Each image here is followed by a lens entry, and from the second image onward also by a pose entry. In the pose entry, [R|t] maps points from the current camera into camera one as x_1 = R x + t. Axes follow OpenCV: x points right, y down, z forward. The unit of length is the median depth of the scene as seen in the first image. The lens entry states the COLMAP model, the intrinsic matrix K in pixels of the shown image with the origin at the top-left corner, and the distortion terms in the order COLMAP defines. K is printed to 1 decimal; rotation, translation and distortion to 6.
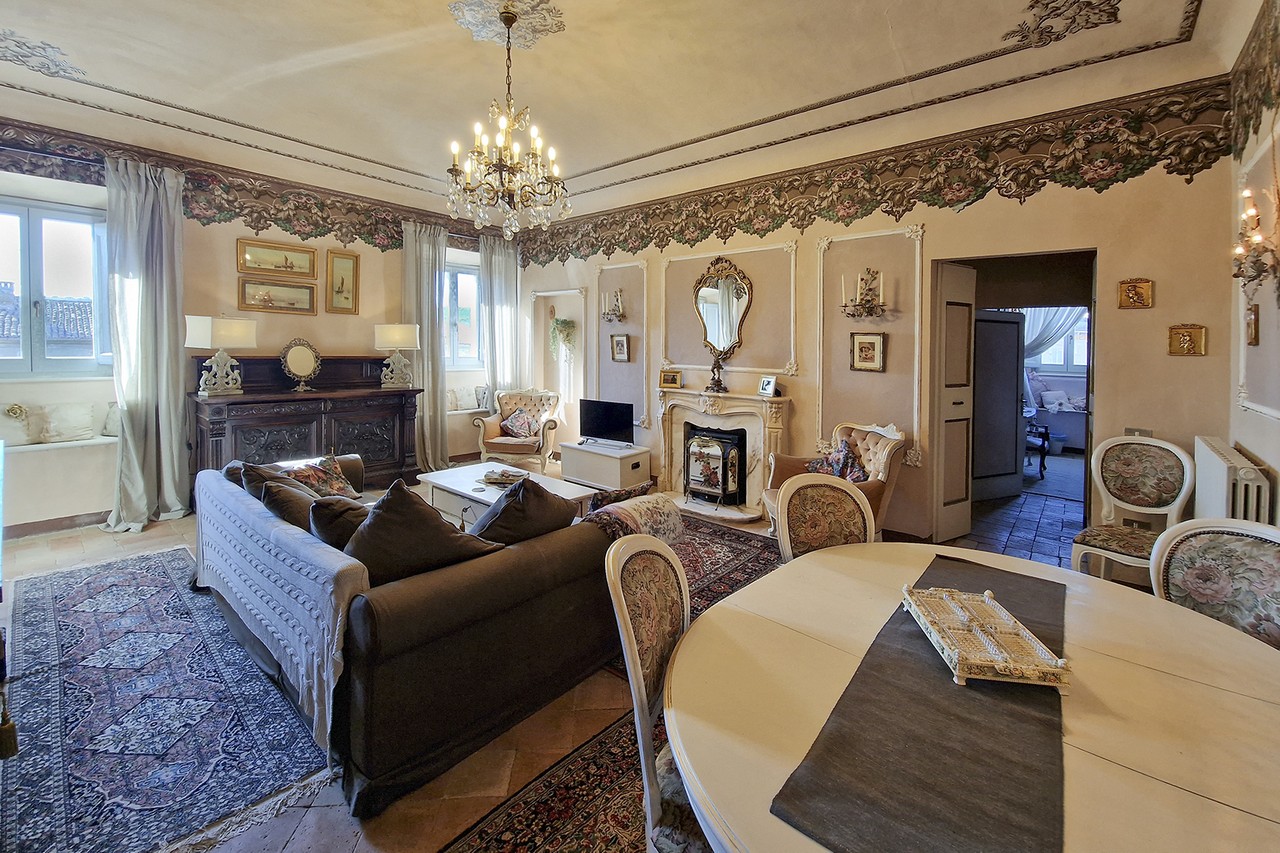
lens RADIAL K [[523.6, 0, 639.8], [0, 523.6, 356.7], [0, 0, 1]] dist [-0.000297, -0.000322]
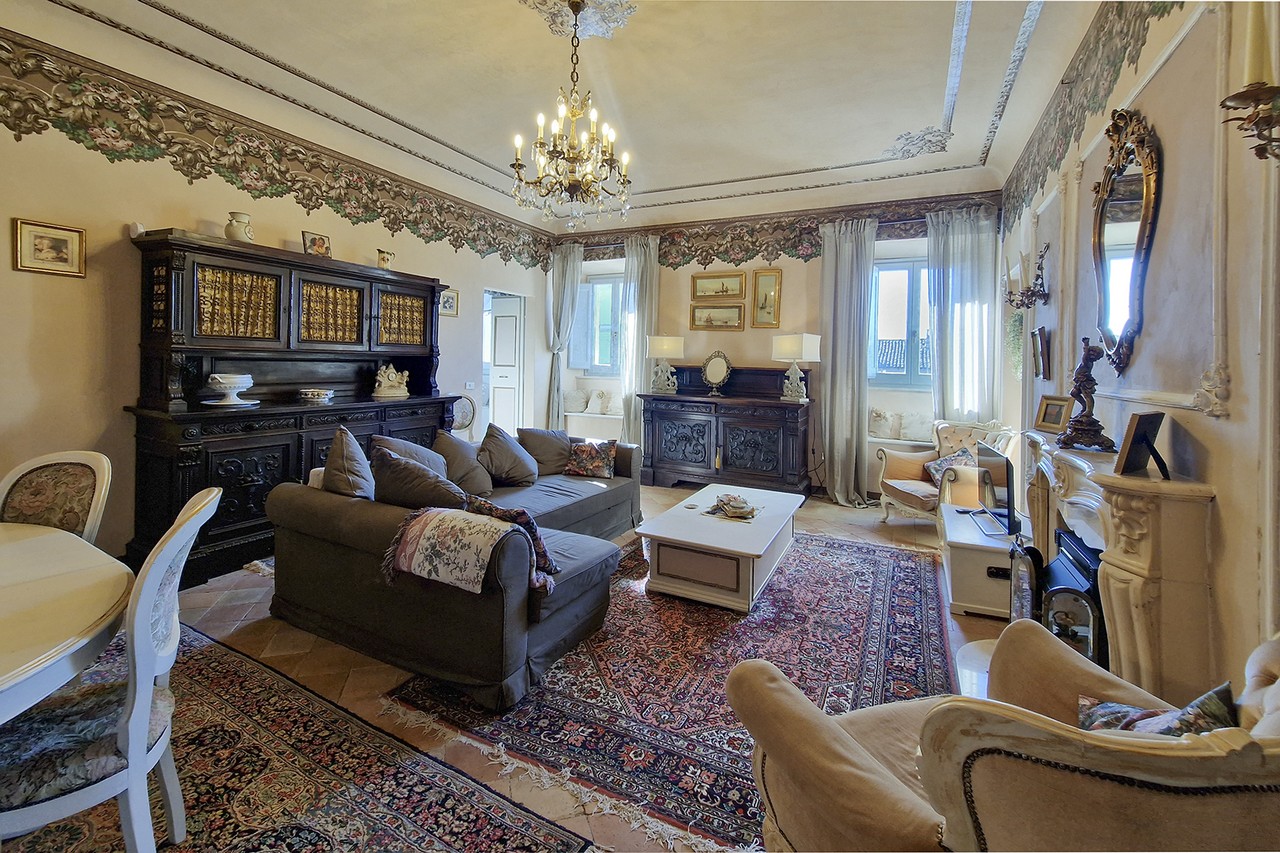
lens RADIAL K [[532.6, 0, 643.4], [0, 532.6, 368.6], [0, 0, 1]] dist [0.000733, 0.000036]
pose [[0.232718, -0.002005, -0.972542, 0.472927], [-0.040536, 0.999109, -0.011759, 0.025109], [0.971699, 0.042160, 0.232429, 0.575453]]
